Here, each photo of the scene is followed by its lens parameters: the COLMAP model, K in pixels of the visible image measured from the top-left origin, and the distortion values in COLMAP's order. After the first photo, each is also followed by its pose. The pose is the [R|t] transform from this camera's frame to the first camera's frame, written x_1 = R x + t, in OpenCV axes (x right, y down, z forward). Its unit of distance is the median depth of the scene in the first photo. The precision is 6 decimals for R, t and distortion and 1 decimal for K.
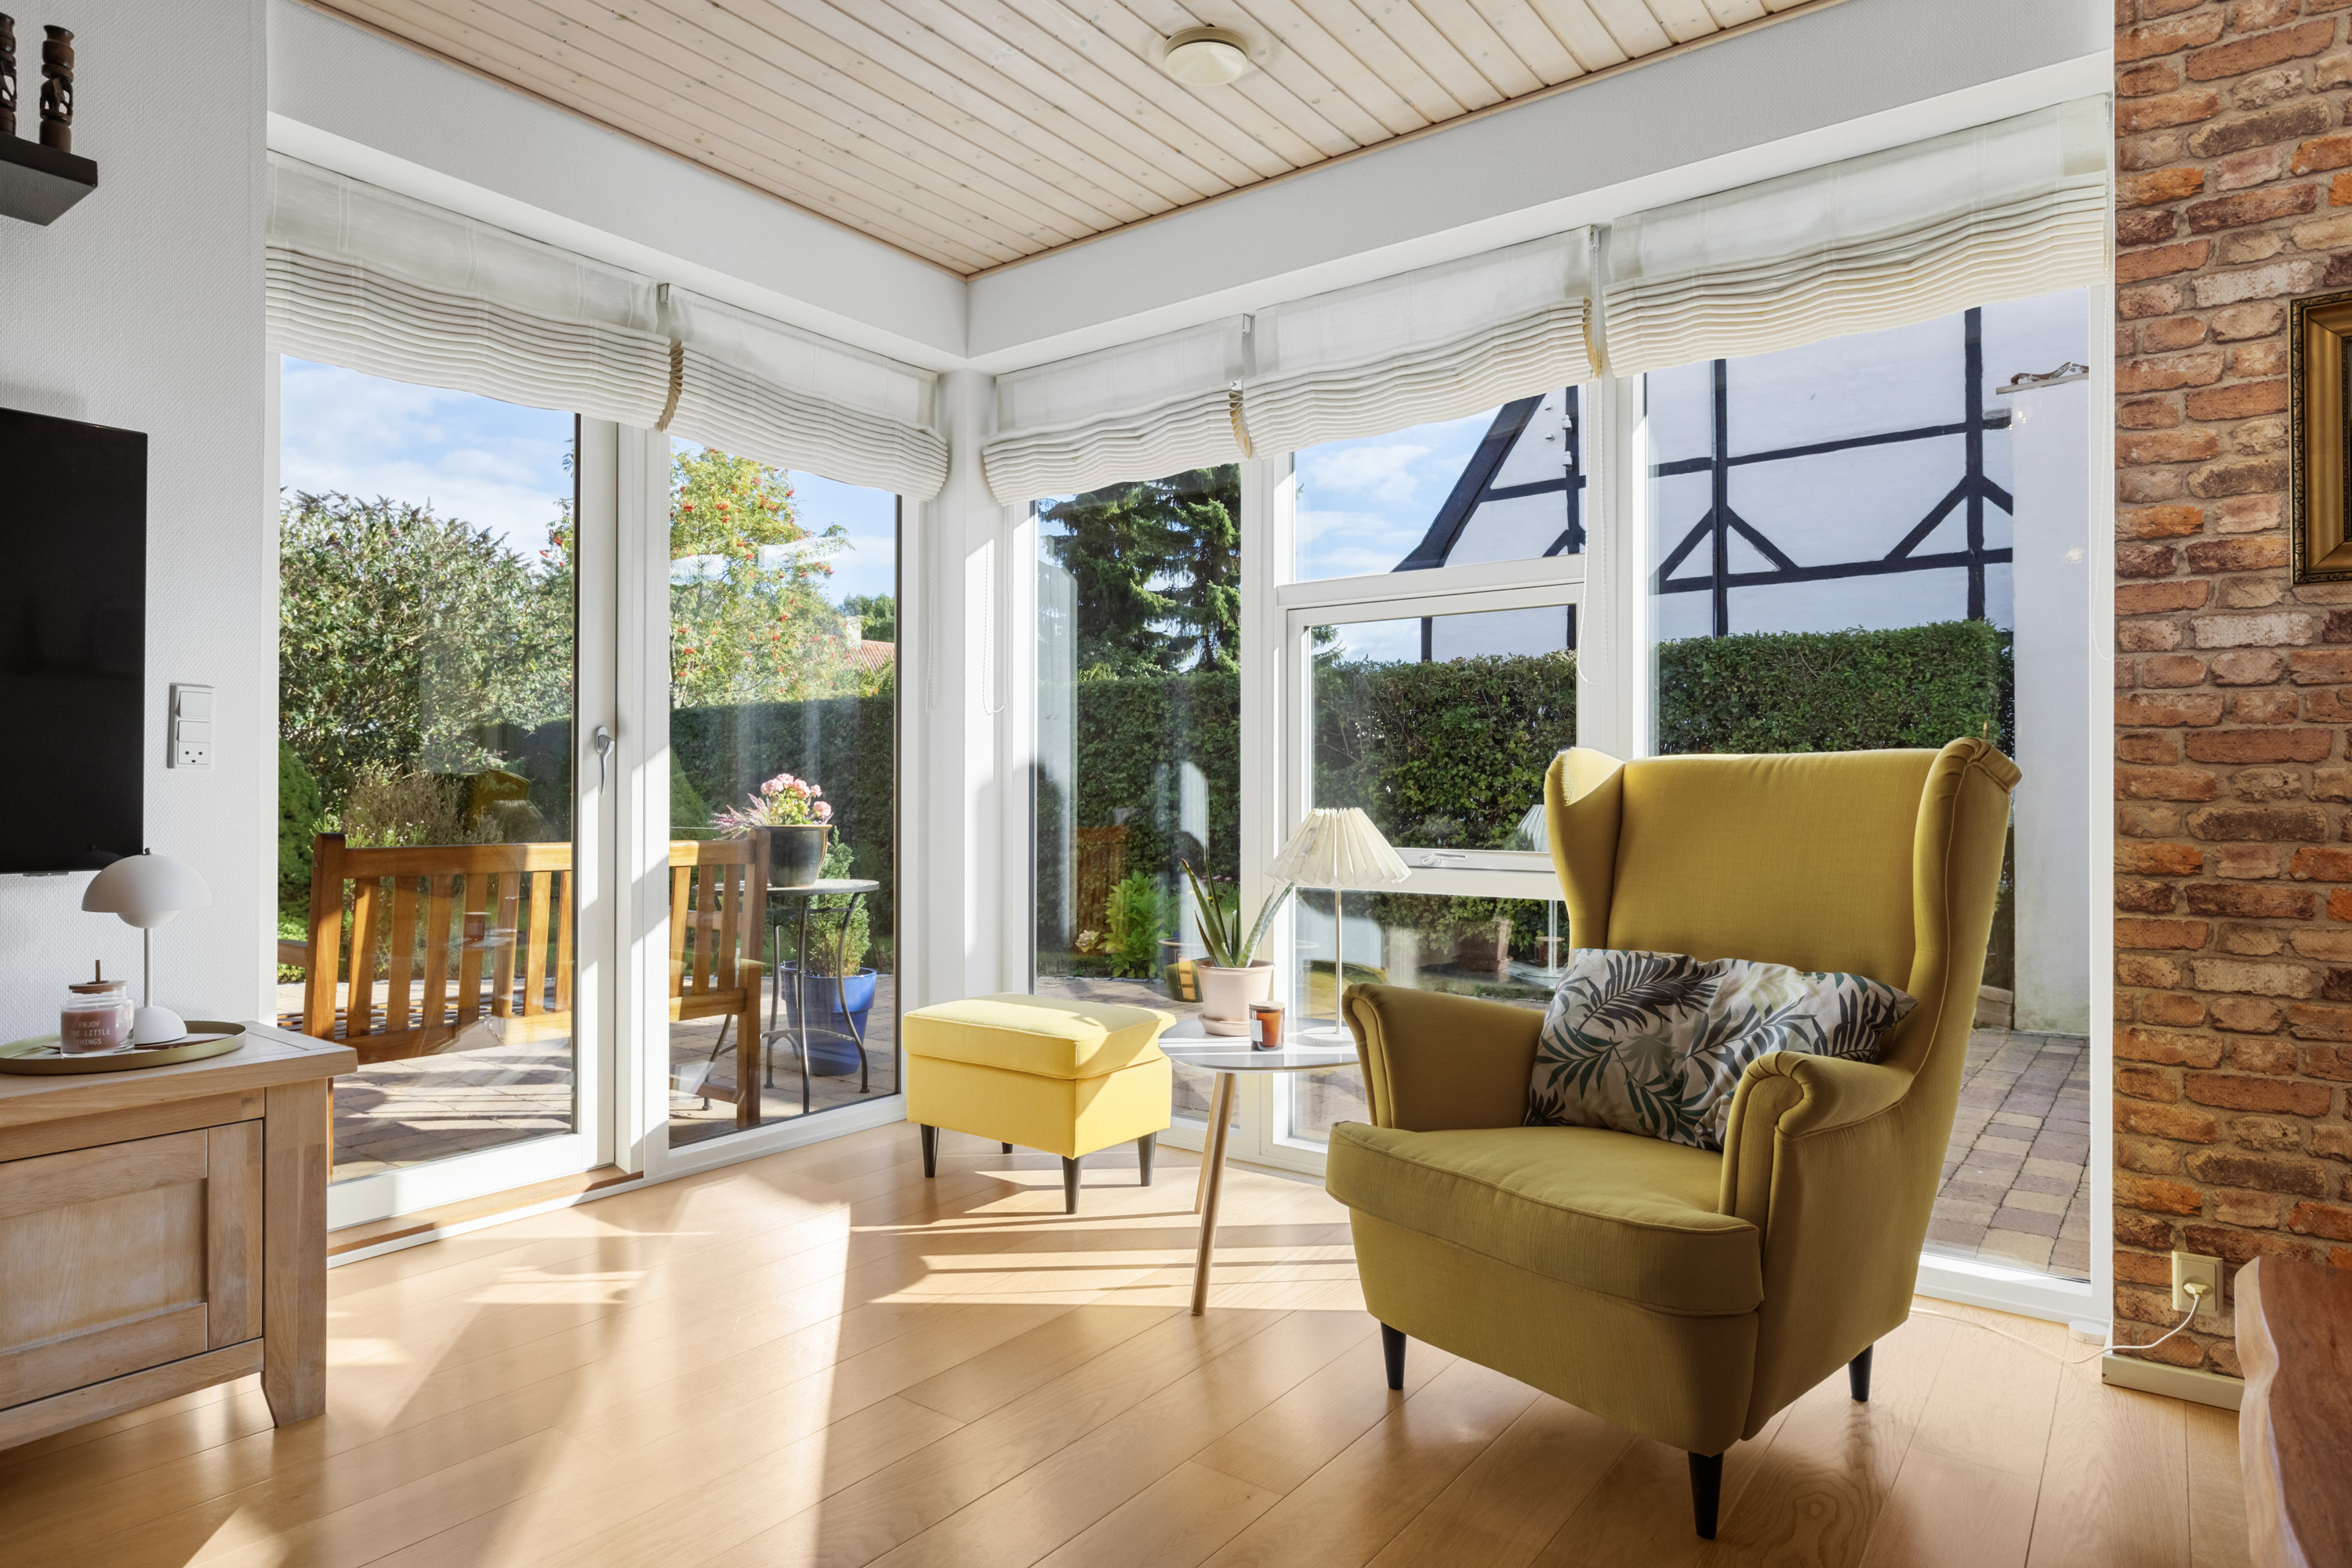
lens RADIAL K [[1346.9, 0, 1172.1], [0, 1346.9, 783.1], [0, 0, 1]] dist [-0.000402, 0.002560]
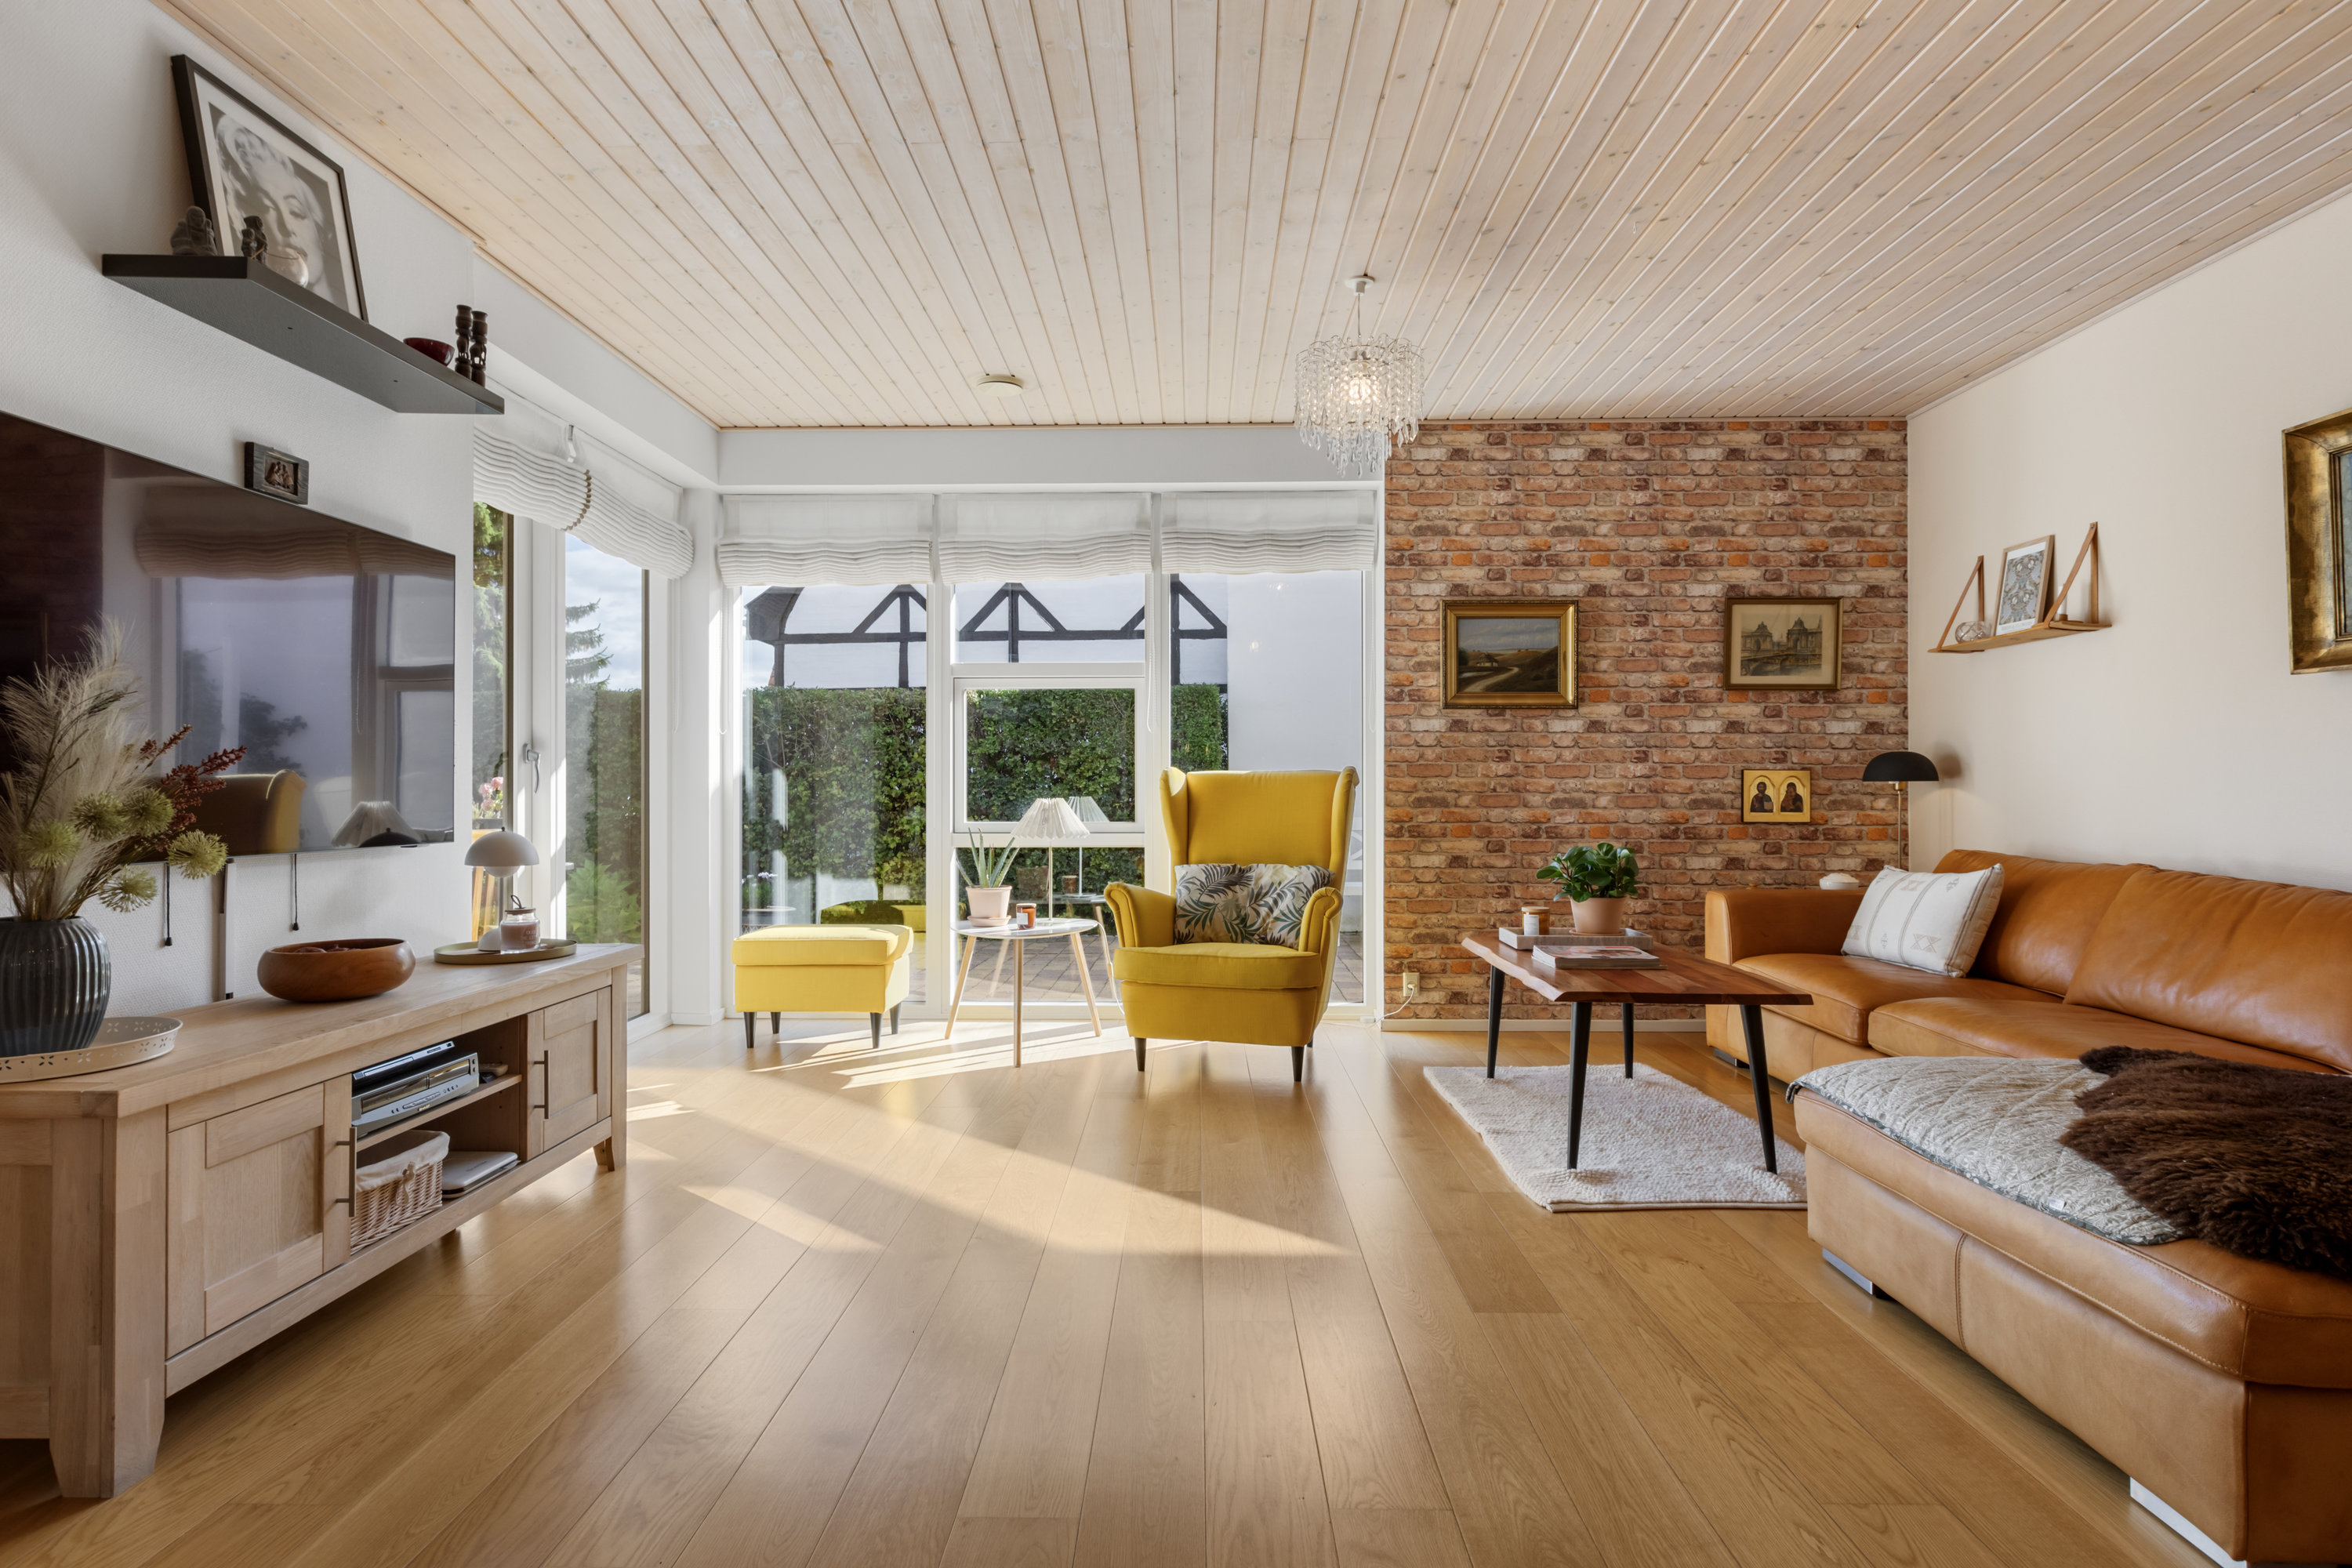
lens RADIAL K [[1257.0, 0, 1178.8], [0, 1257.0, 788.1], [0, 0, 1]] dist [0.012251, -0.000152]
pose [[0.814167, -0.002054, 0.580628, -0.908050], [-0.000572, 0.999990, 0.004340, -0.003454], [-0.580631, -0.003866, 0.814158, -0.624585]]
